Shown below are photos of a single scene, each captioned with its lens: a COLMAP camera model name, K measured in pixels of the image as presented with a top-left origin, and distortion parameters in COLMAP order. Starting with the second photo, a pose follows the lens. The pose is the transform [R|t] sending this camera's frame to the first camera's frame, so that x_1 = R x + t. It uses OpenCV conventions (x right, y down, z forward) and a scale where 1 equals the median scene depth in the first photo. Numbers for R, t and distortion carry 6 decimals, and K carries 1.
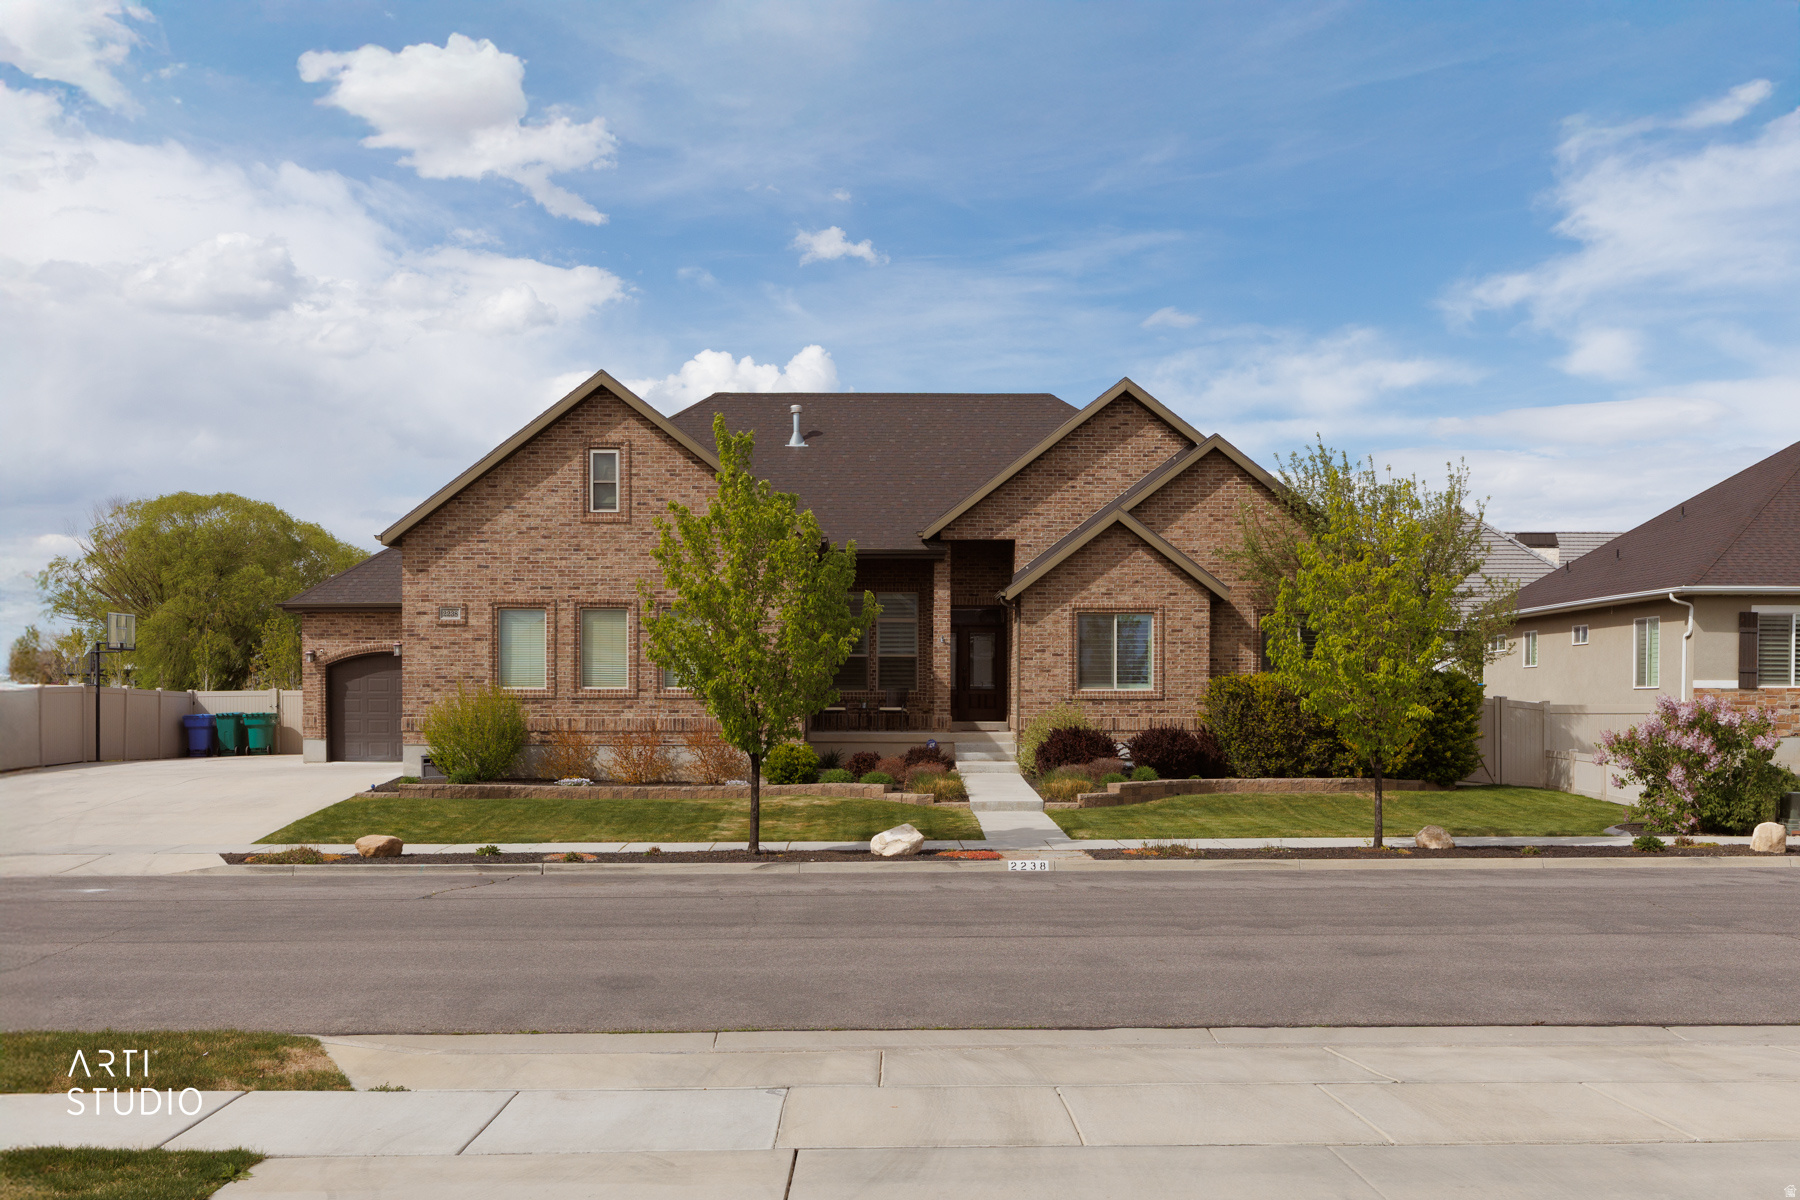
lens RADIAL K [[1713.3, 0, 895.7], [0, 1713.3, 716.1], [0, 0, 1]] dist [-0.013609, -0.017205]
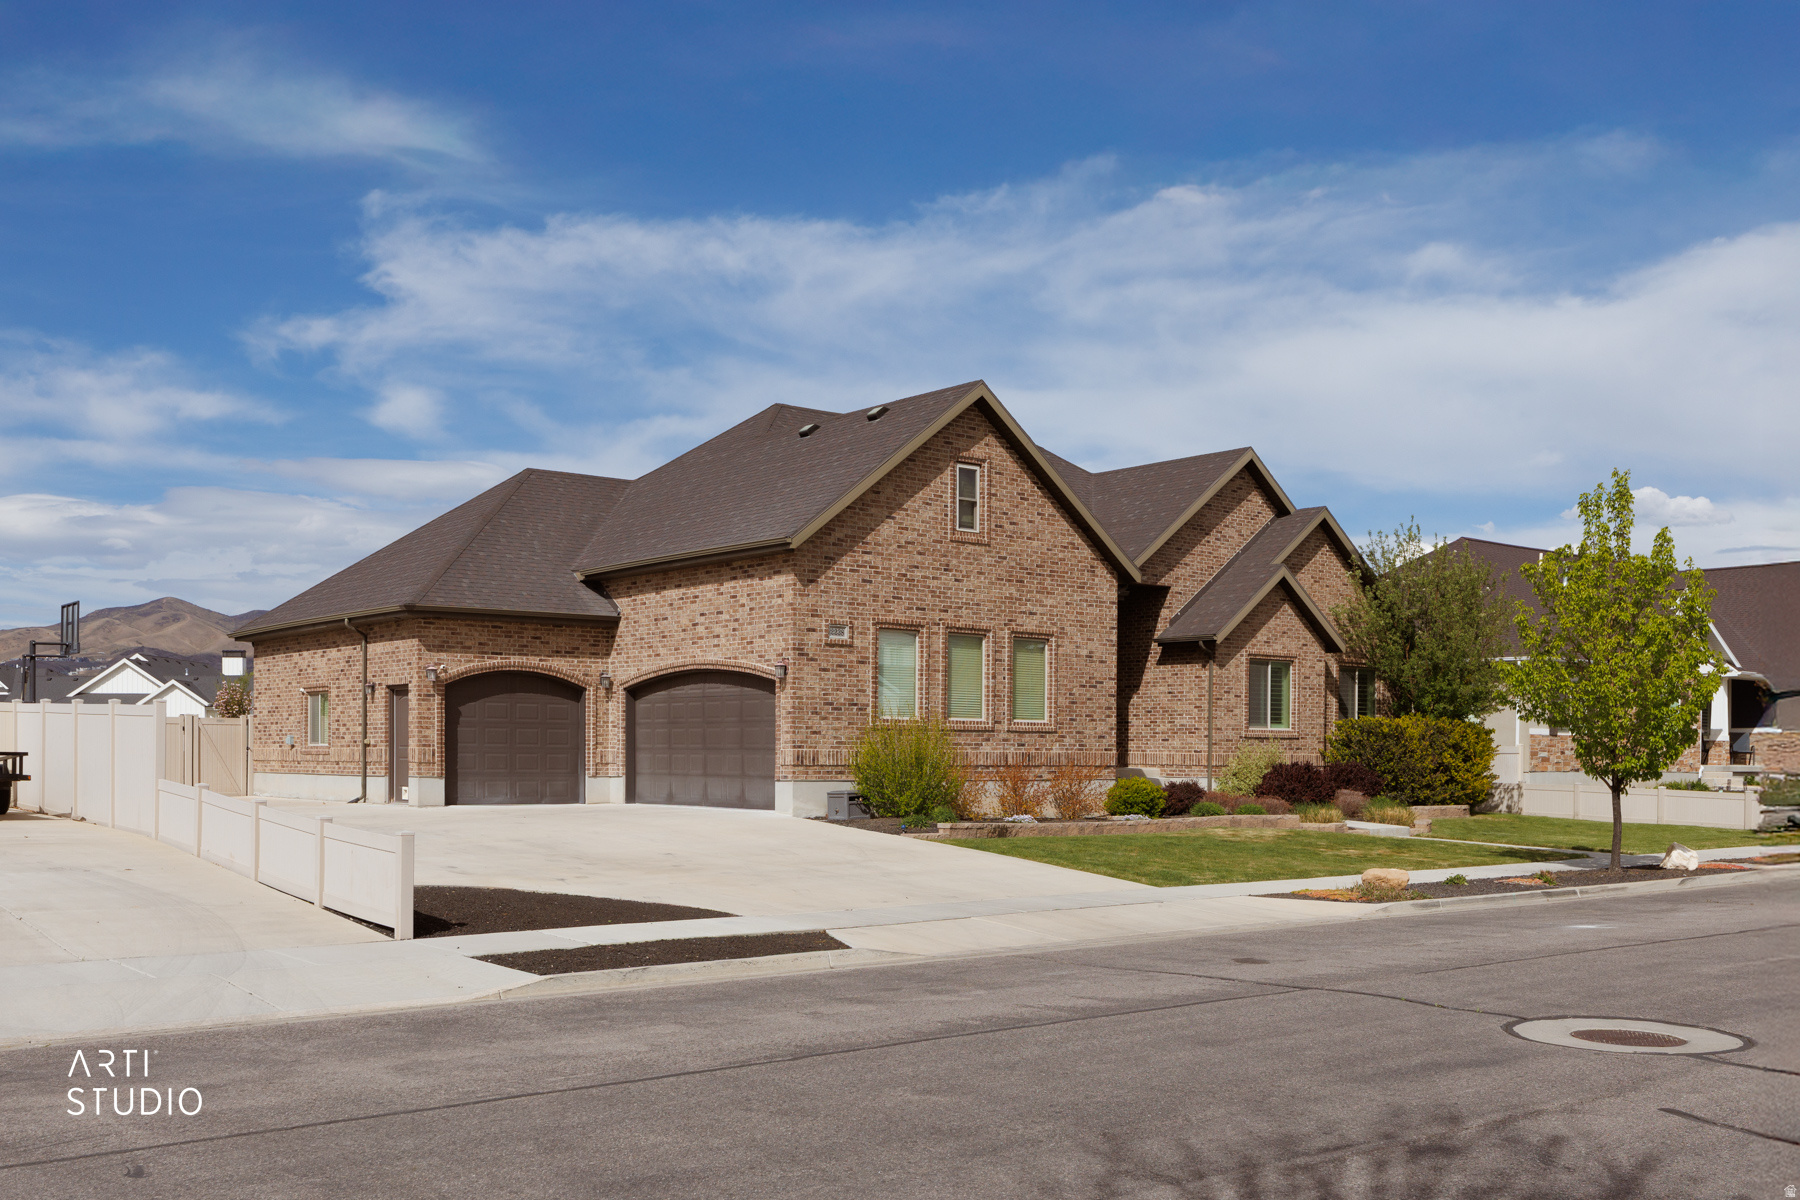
lens RADIAL K [[1731.9, 0, 902.3], [0, 1731.9, 771.9], [0, 0, 1]] dist [0.005071, 0.004875]
pose [[0.788019, -0.000972, 0.615650, -0.751309], [-0.001708, 0.999991, 0.003764, 0.008508], [-0.615648, -0.004017, 0.788011, 0.263818]]
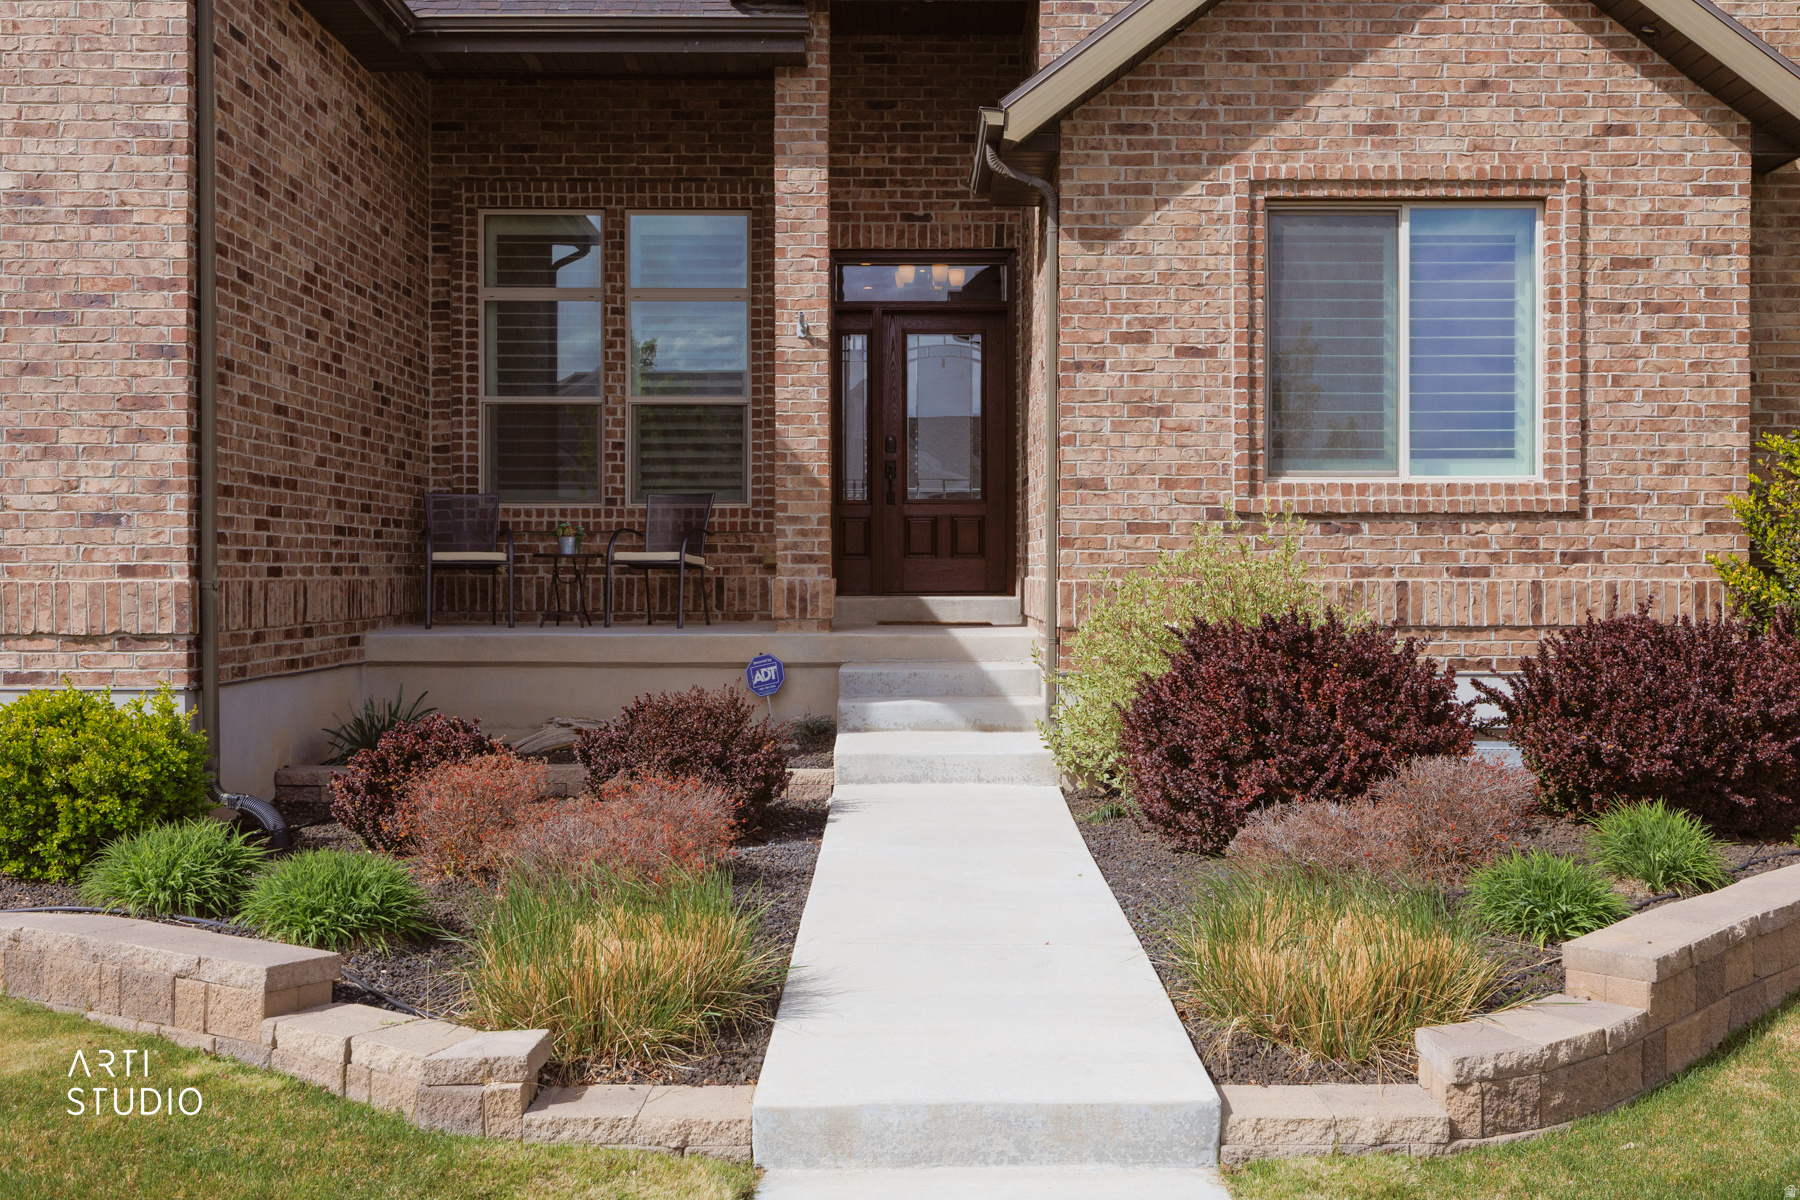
lens RADIAL K [[1730.1, 0, 900.0], [0, 1730.1, 600.0], [0, 0, 1]] dist [0.005107, 0.001994]
pose [[0.999889, -0.001952, -0.014740, 0.051249], [0.001996, 0.999994, 0.002976, 0.003046], [0.014734, -0.003006, 0.999887, 0.721799]]
